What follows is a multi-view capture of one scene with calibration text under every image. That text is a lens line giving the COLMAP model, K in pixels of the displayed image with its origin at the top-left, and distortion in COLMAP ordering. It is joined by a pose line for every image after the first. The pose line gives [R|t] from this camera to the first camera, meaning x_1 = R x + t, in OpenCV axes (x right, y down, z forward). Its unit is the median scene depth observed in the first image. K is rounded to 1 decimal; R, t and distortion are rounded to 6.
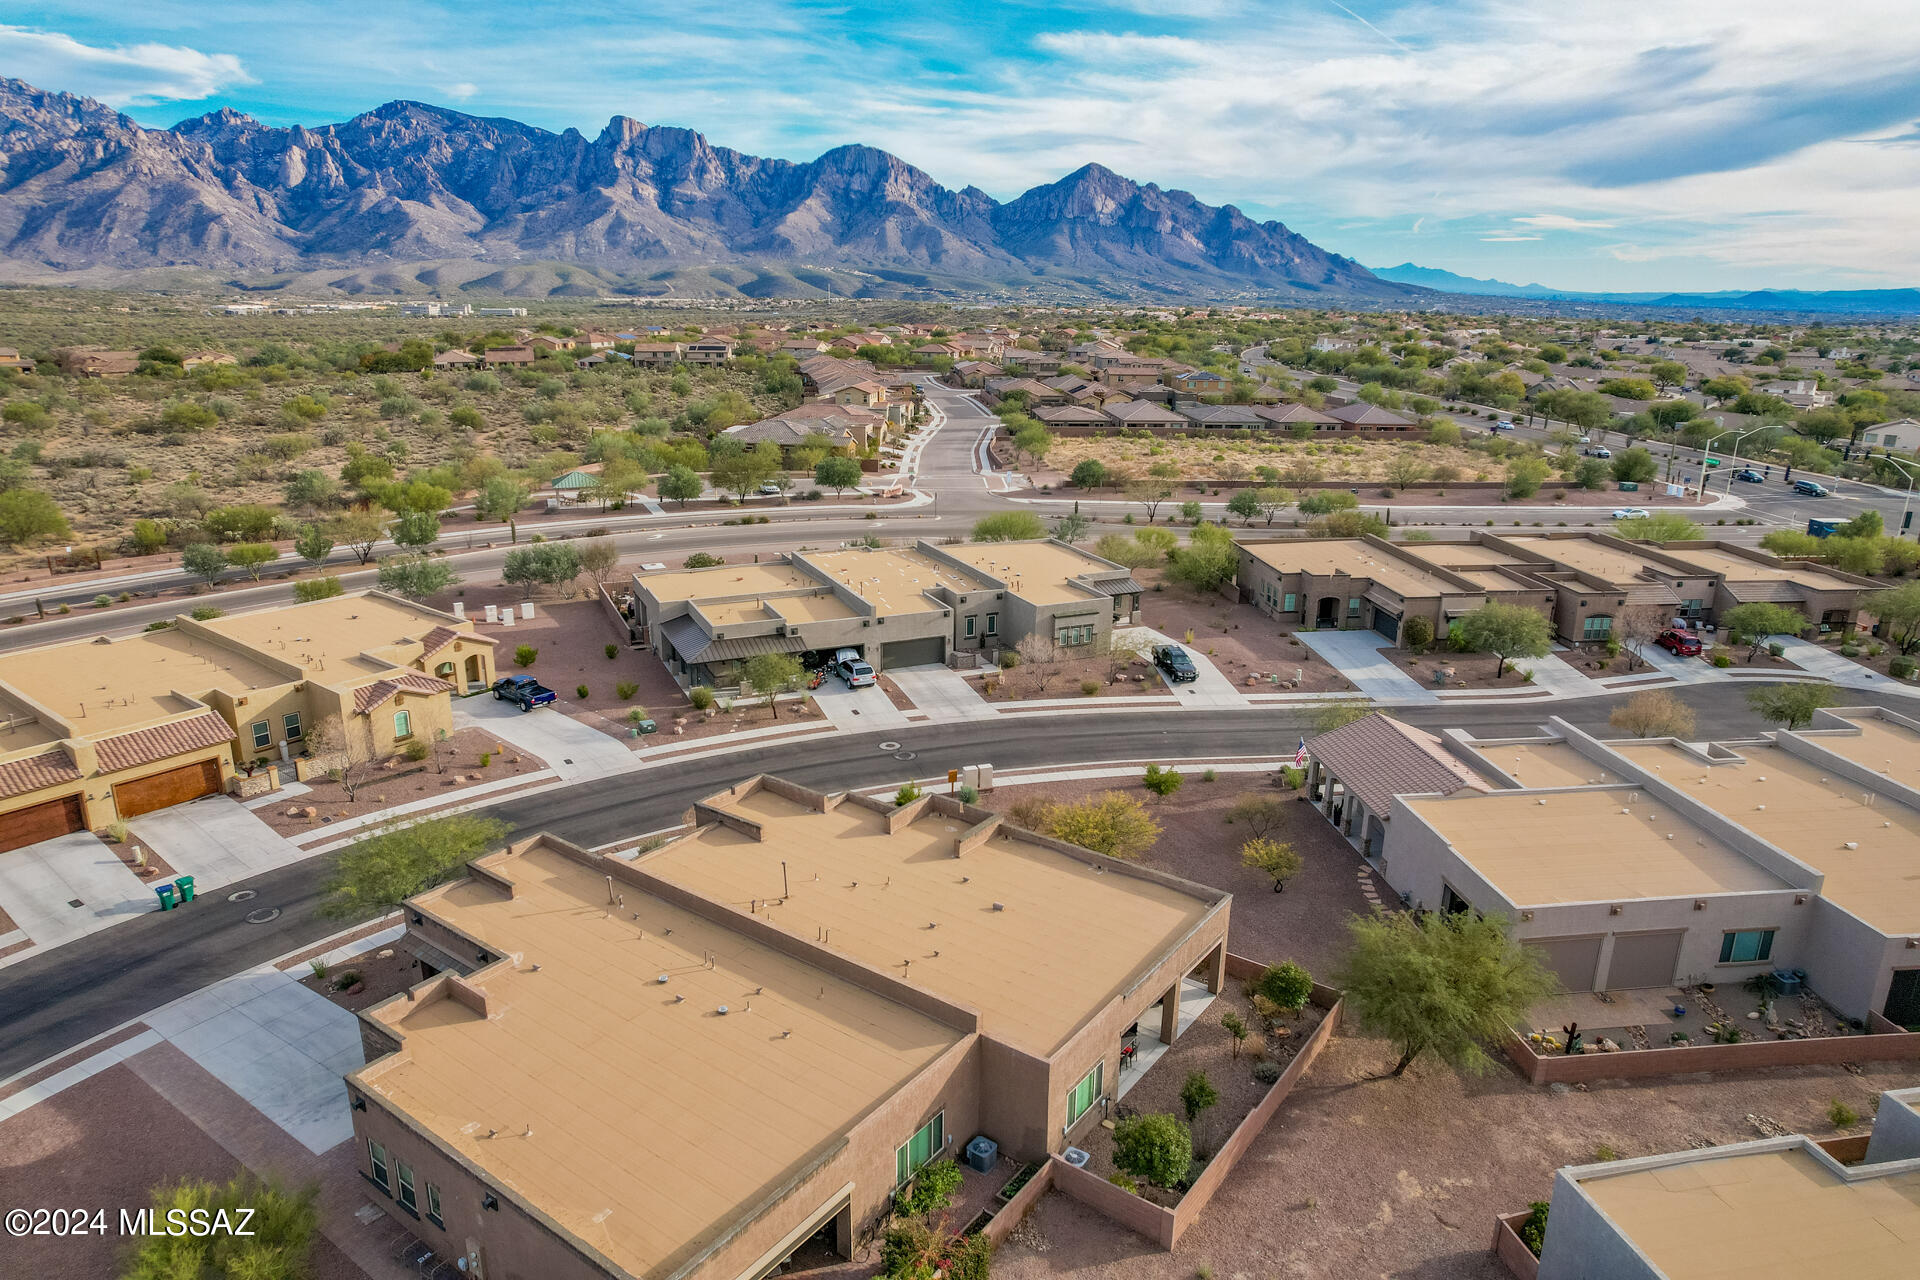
lens RADIAL K [[1226.1, 0, 937.7], [0, 1226.1, 626.6], [0, 0, 1]] dist [-0.068358, 0.058109]
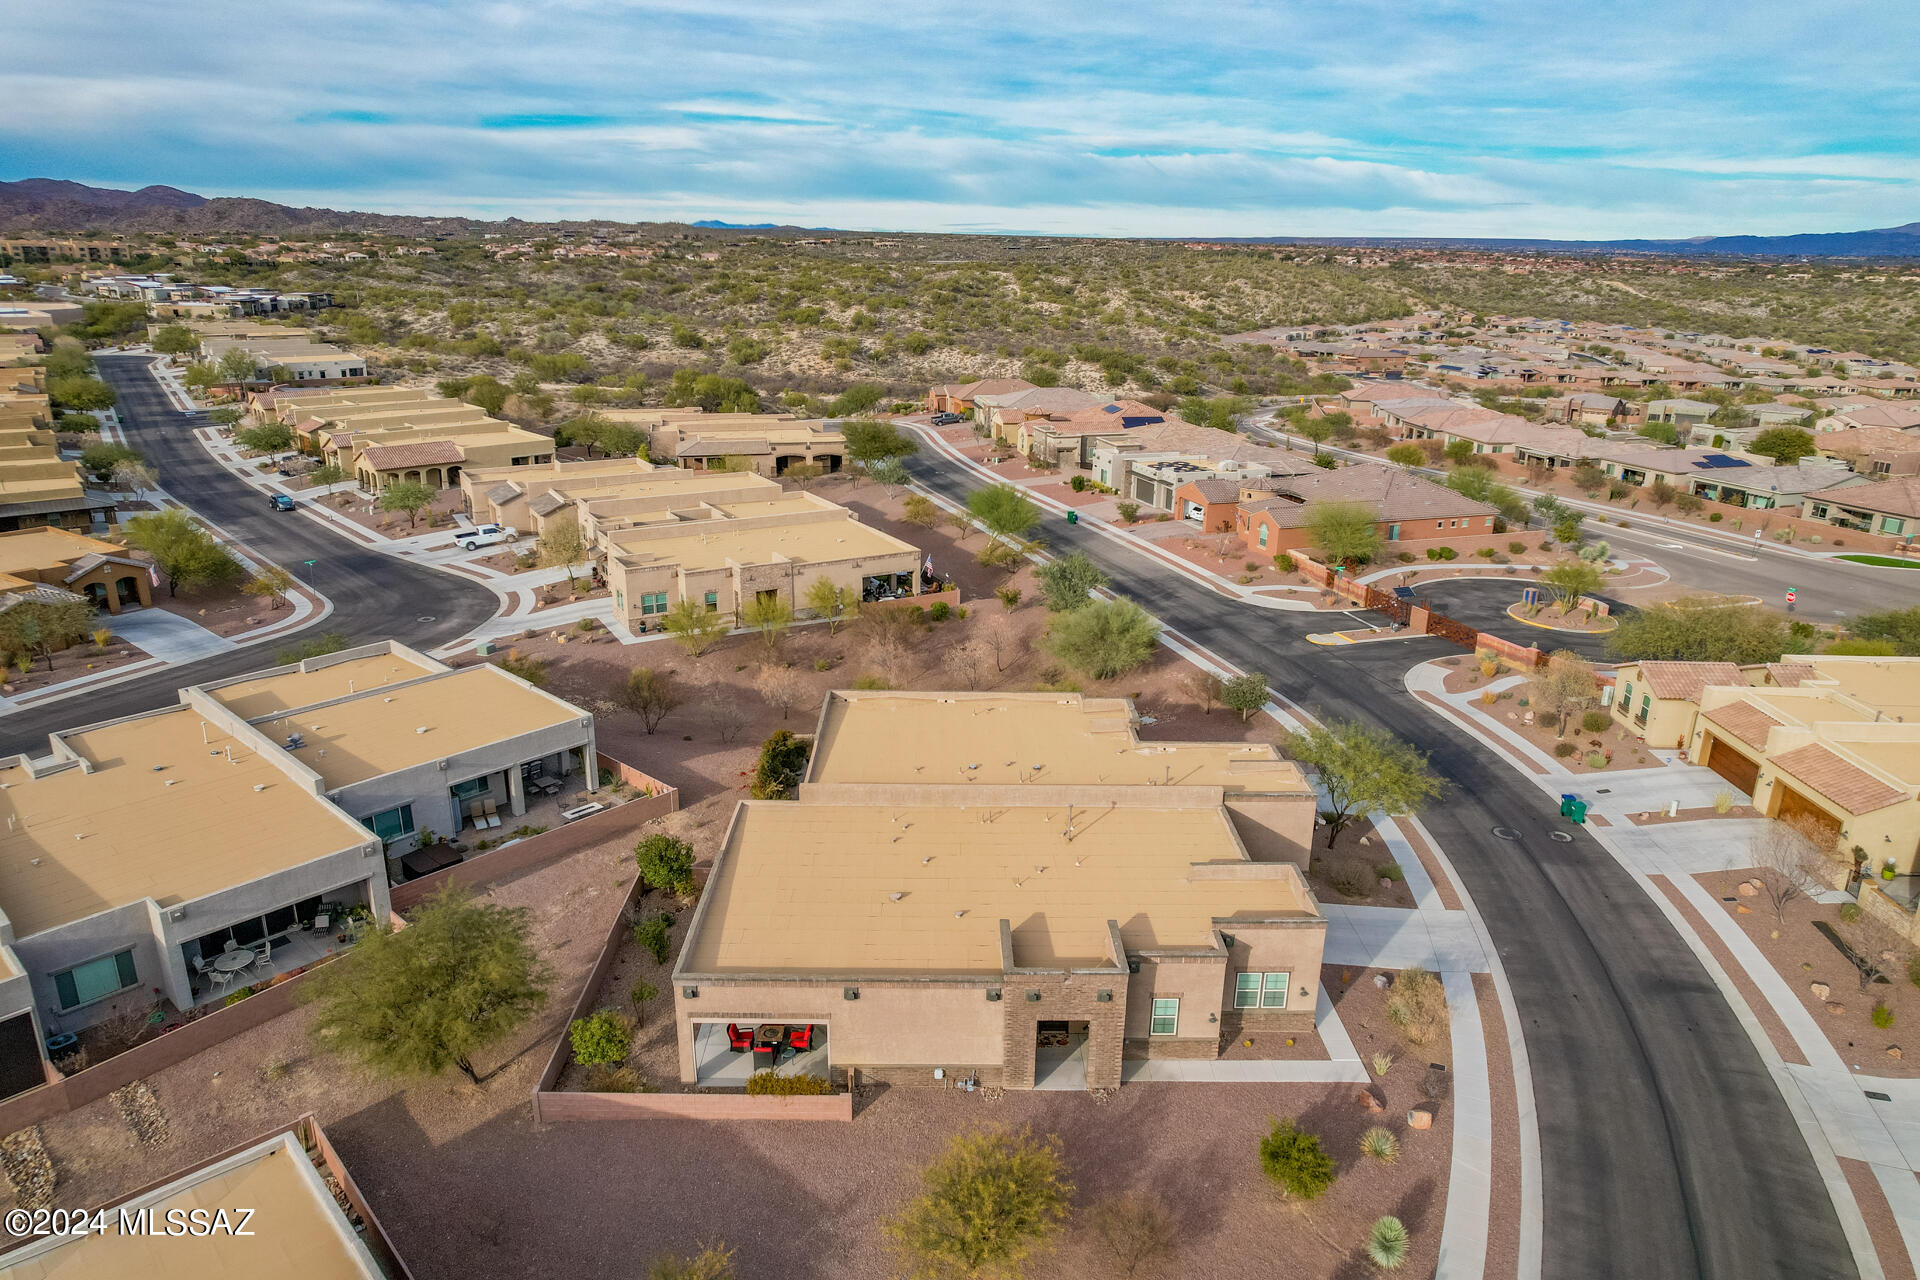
lens RADIAL K [[1226.1, 0, 974.1], [0, 1226.1, 632.6], [0, 0, 1]] dist [-0.068358, 0.058109]
pose [[-0.793040, 0.158517, -0.588184, 0.254041], [-0.193647, 0.849866, 0.490132, -0.202668], [0.577572, 0.502594, -0.643281, 0.723012]]
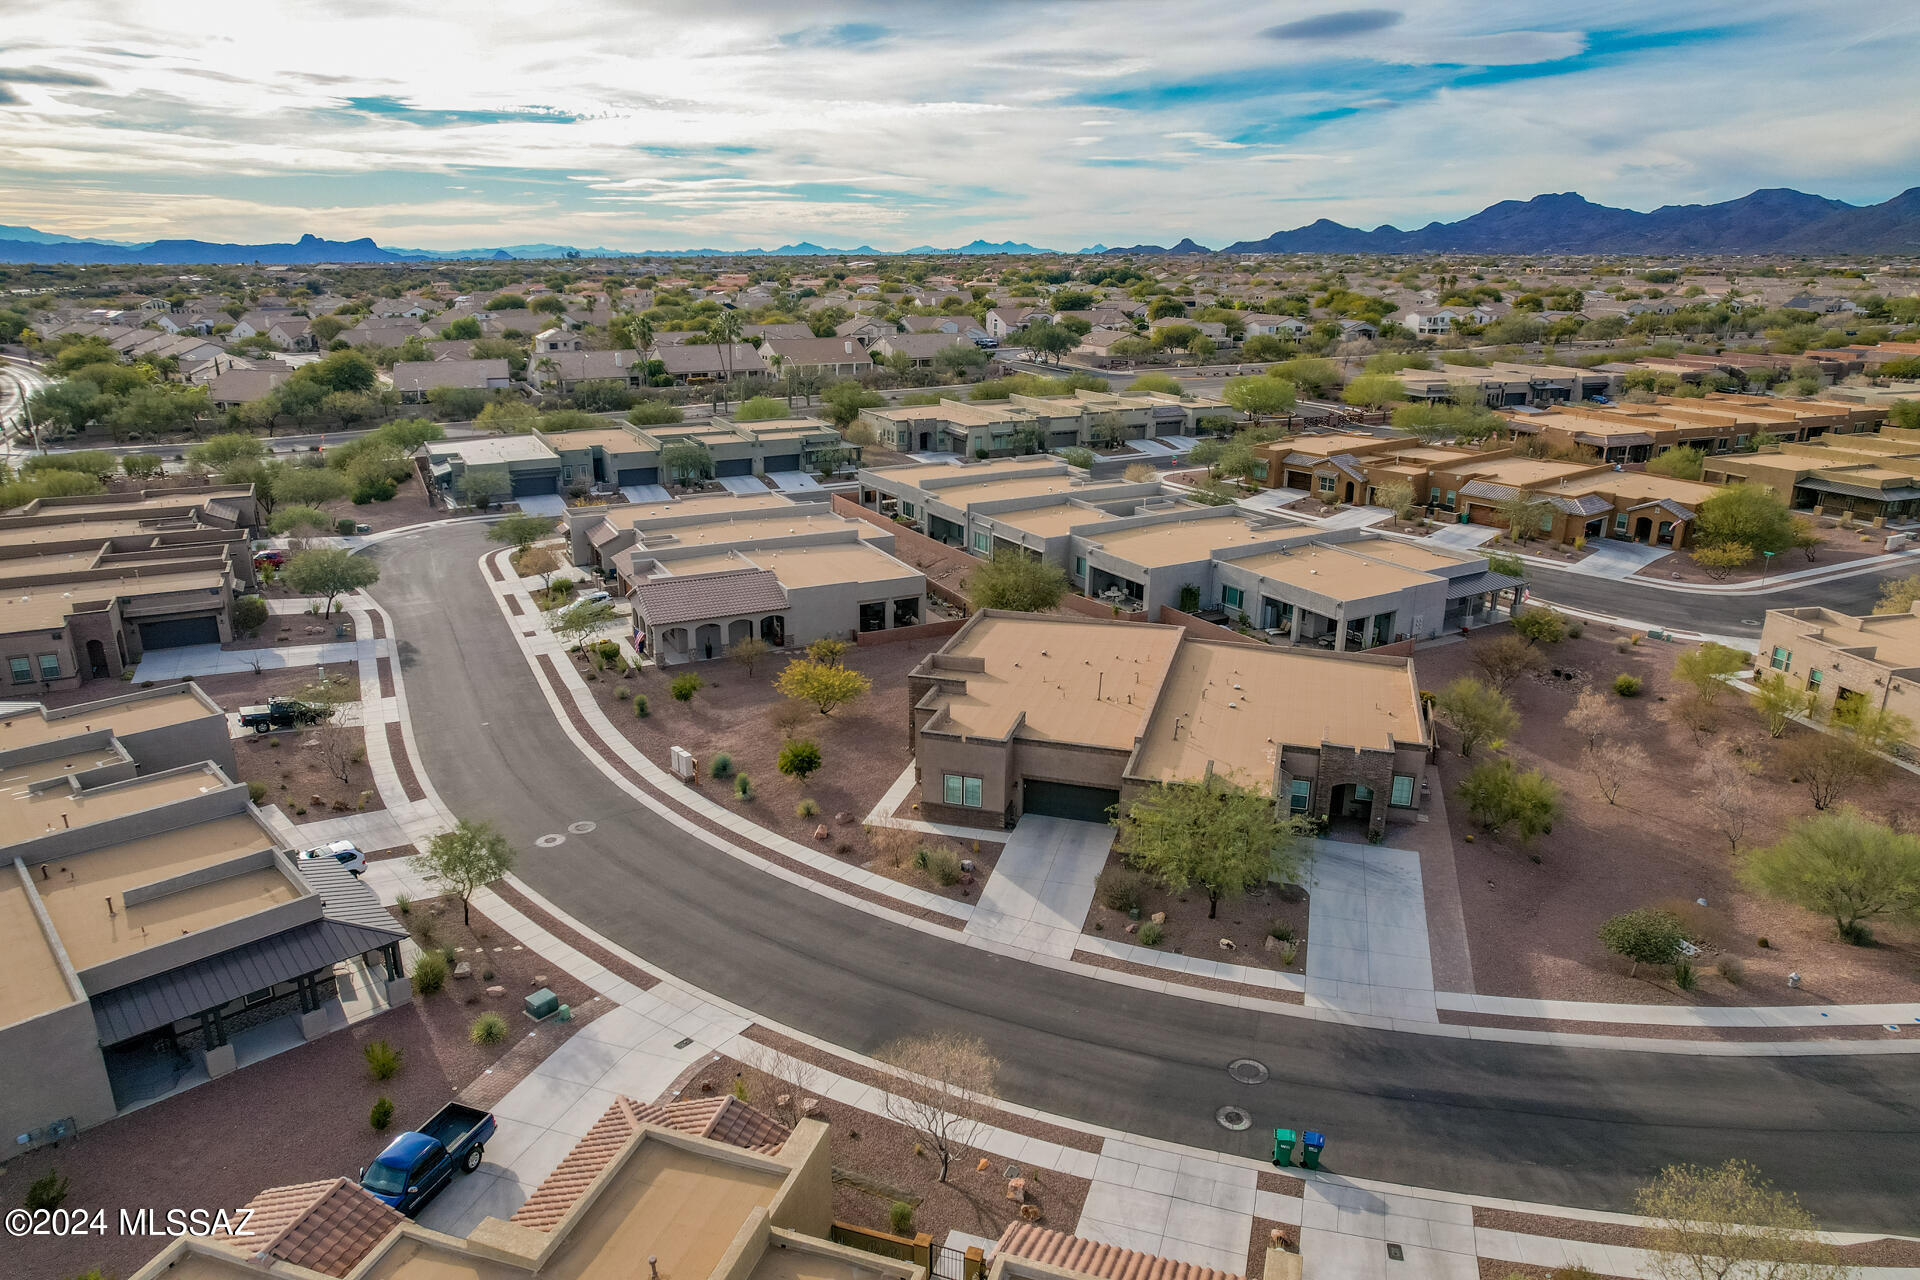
lens RADIAL K [[1226.1, 0, 962.9], [0, 1226.1, 646.9], [0, 0, 1]] dist [-0.068358, 0.058109]
pose [[-0.340611, -0.310199, 0.887559, -0.599410], [0.249541, 0.880323, 0.403435, -0.200570], [-0.906484, 0.358897, -0.222440, 0.668202]]
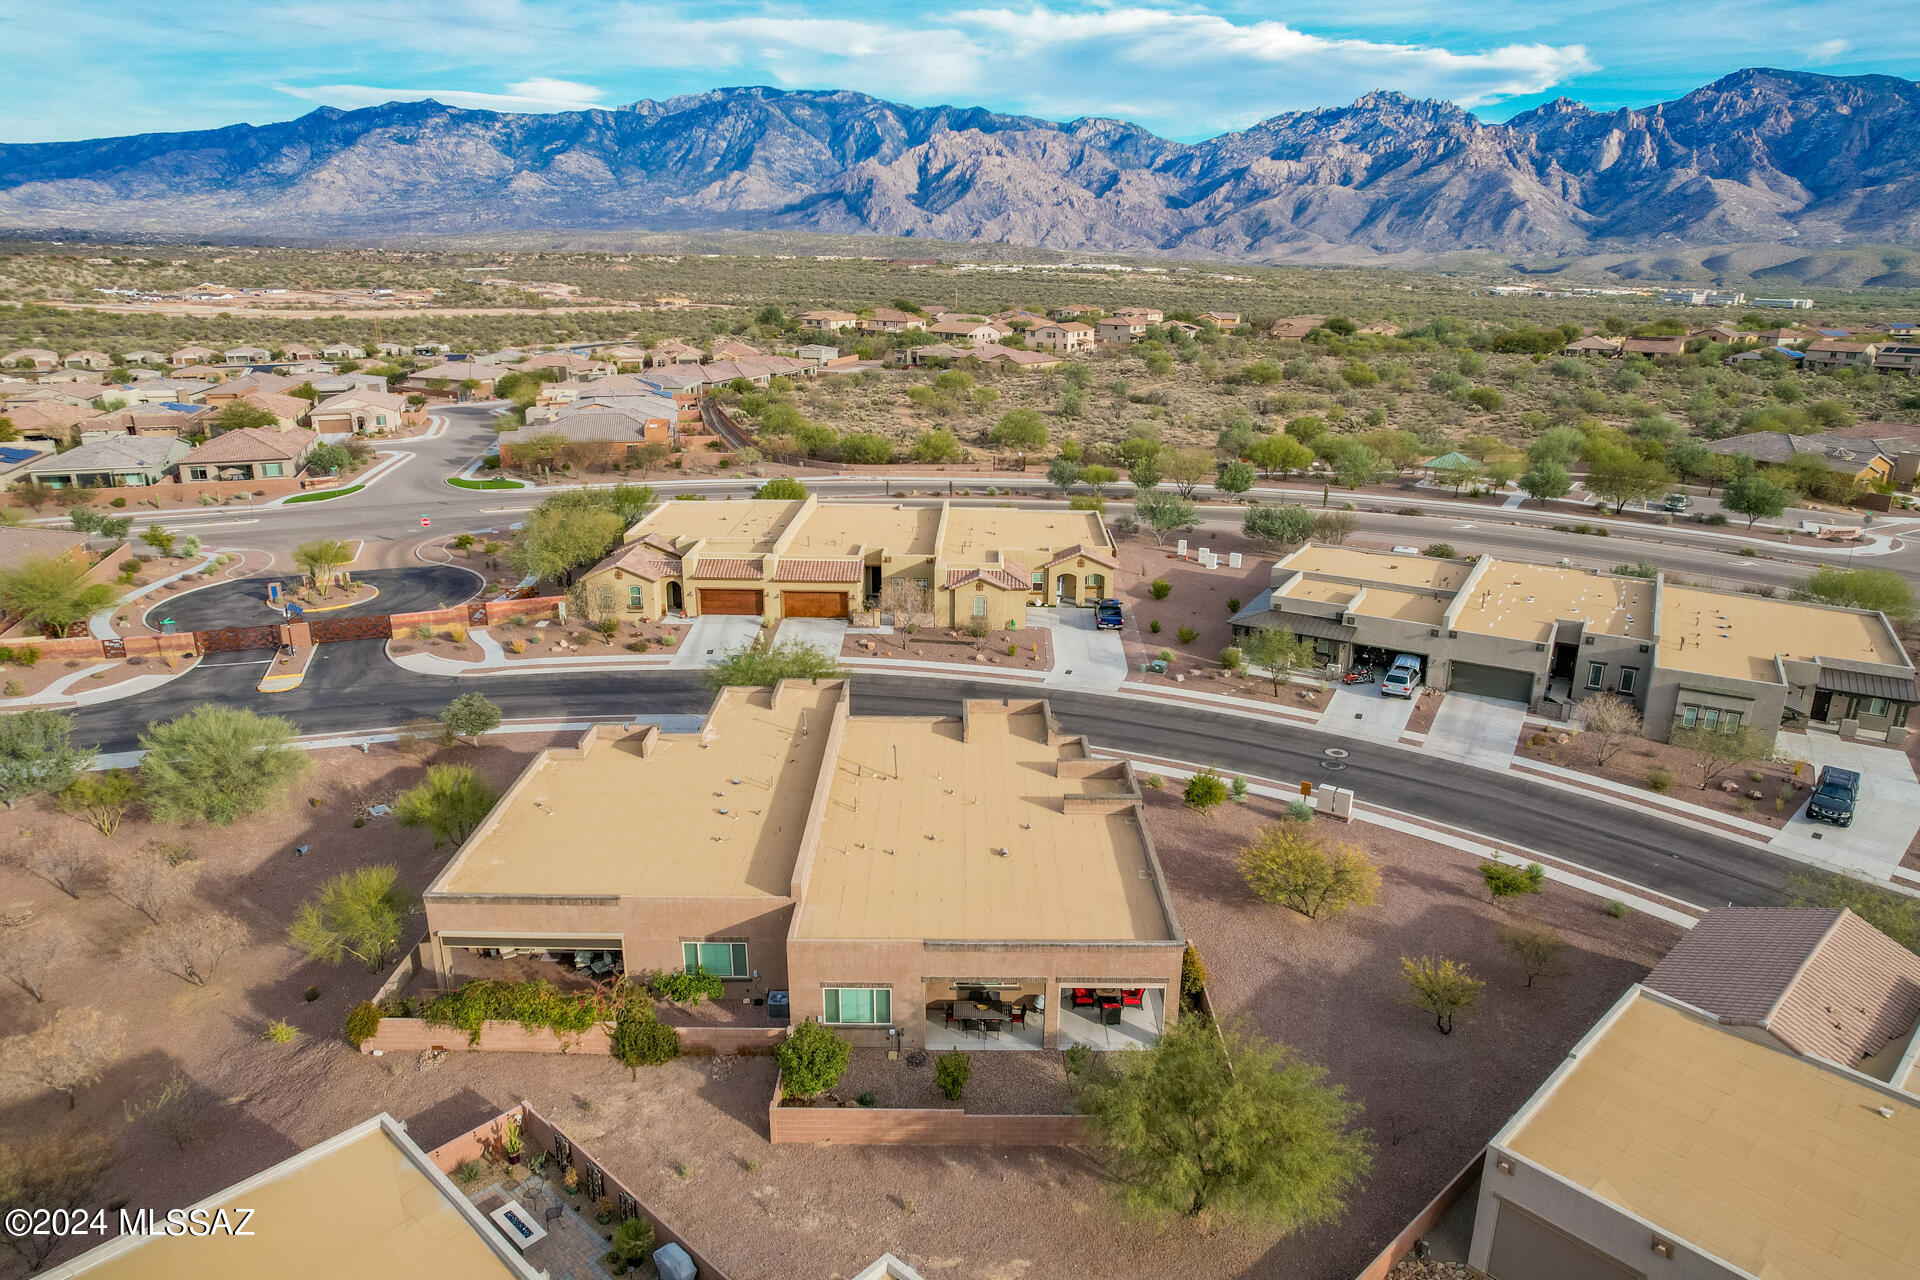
lens RADIAL K [[1226.1, 0, 970.7], [0, 1226.1, 623.2], [0, 0, 1]] dist [-0.068358, 0.058109]
pose [[0.598427, 0.228507, -0.767899, 0.361887], [-0.221441, 0.968301, 0.115572, -0.031960], [0.769967, 0.100883, 0.630059, 0.148575]]
